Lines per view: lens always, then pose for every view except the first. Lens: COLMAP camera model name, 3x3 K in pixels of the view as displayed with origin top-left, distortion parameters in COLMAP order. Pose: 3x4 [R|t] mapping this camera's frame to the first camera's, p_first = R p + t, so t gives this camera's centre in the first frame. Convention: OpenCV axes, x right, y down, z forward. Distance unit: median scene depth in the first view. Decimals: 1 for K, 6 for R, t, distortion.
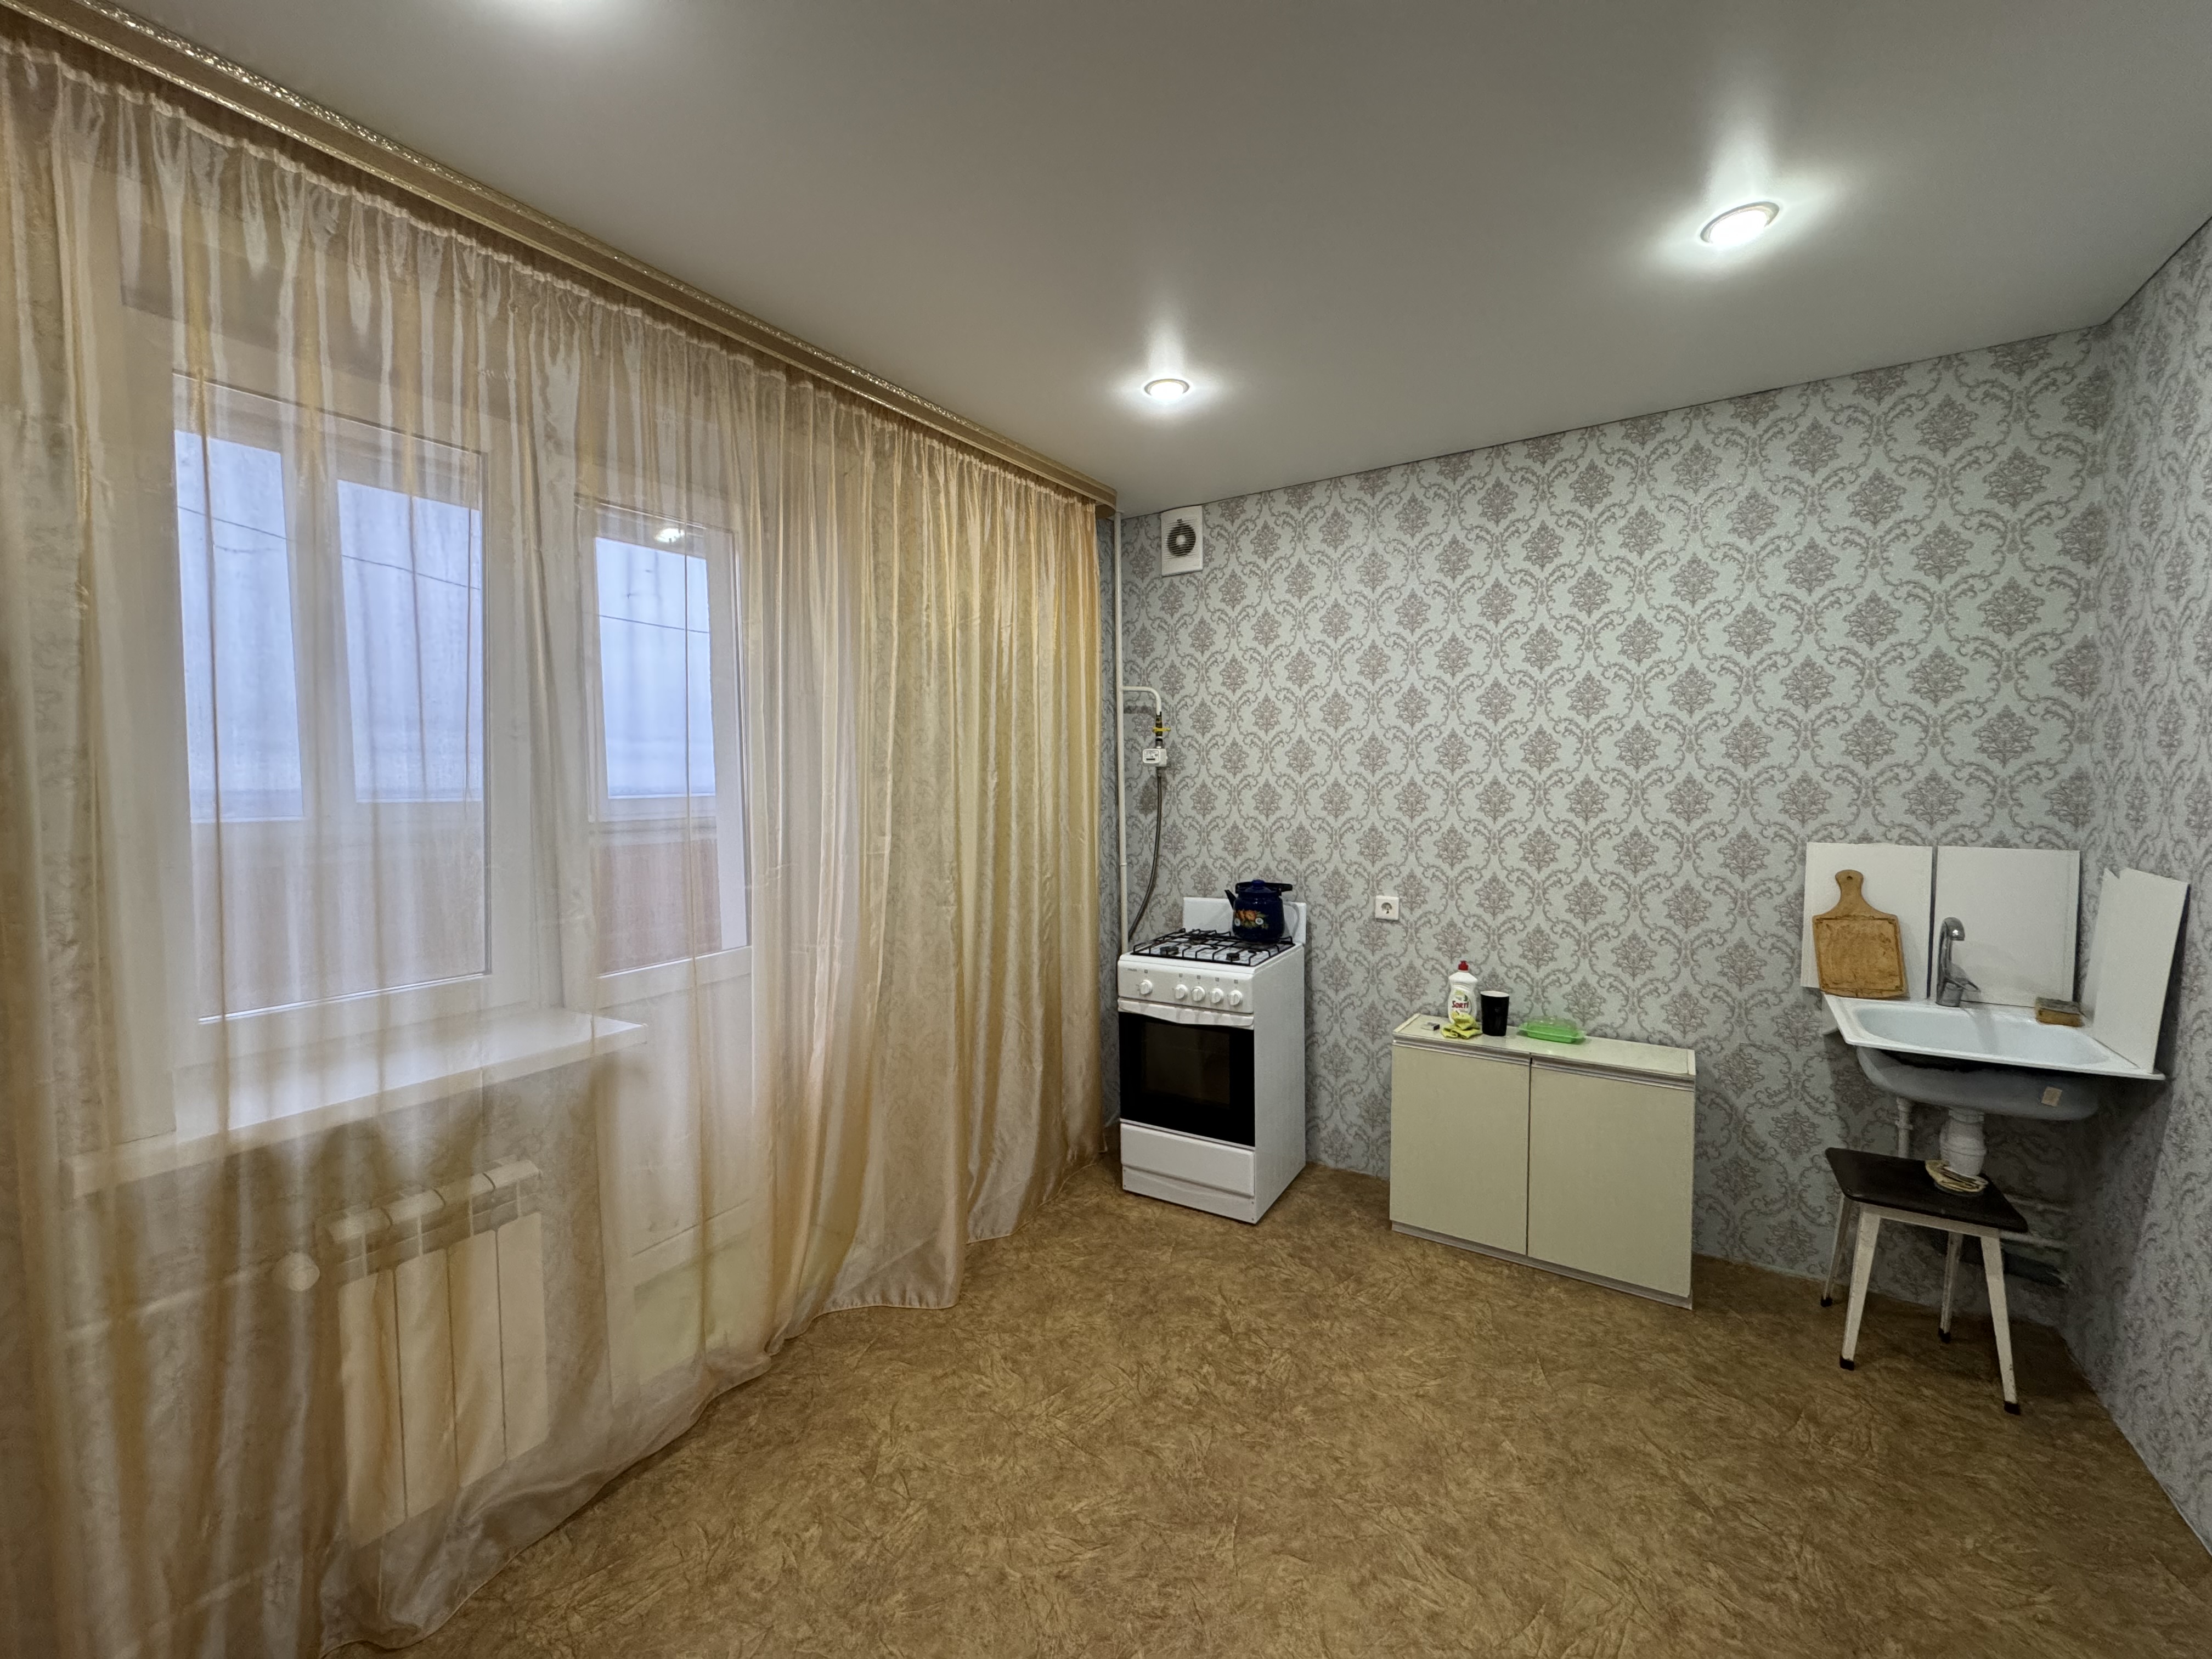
lens RADIAL K [[877.0, 0, 1100.1], [0, 877.0, 817.1], [0, 0, 1]] dist [-0.002291, -0.000433]
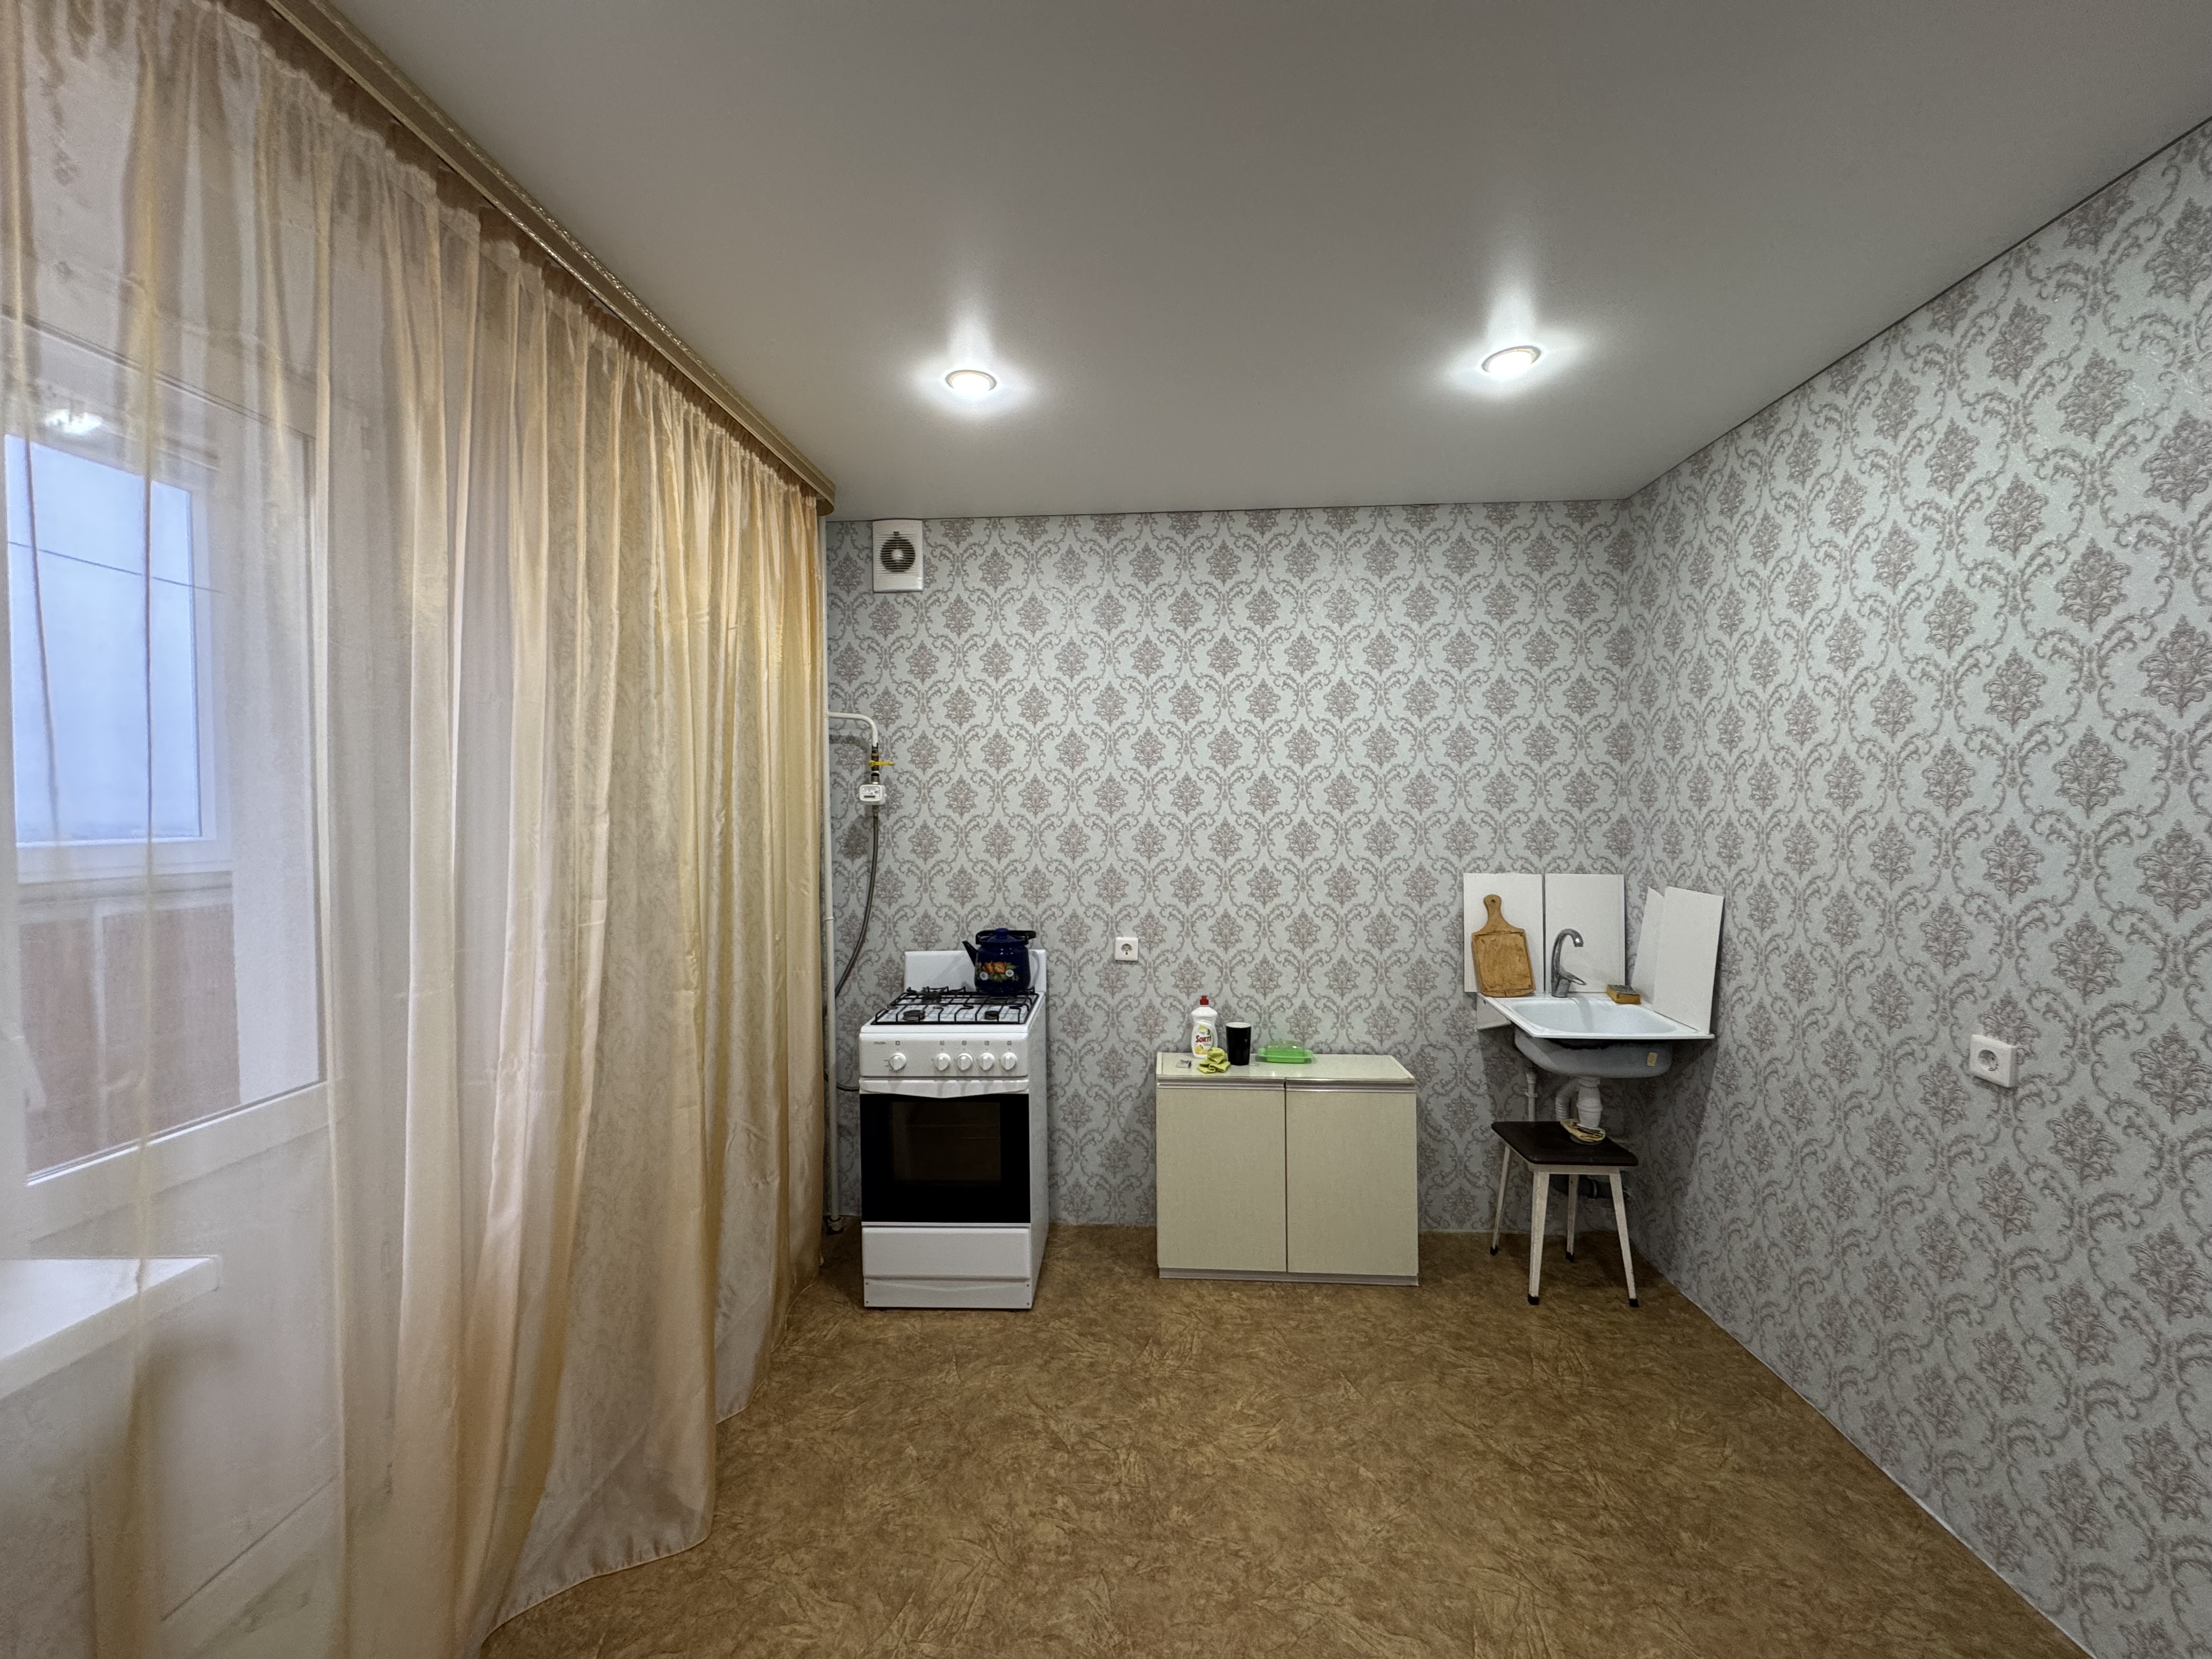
lens RADIAL K [[877.0, 0, 1105.2], [0, 877.0, 819.3], [0, 0, 1]] dist [-0.002291, -0.000433]
pose [[0.872872, 0.002873, 0.487941, -0.230323], [0.016787, 0.999214, -0.035914, -0.011028], [-0.487661, 0.039539, 0.872137, 0.169952]]
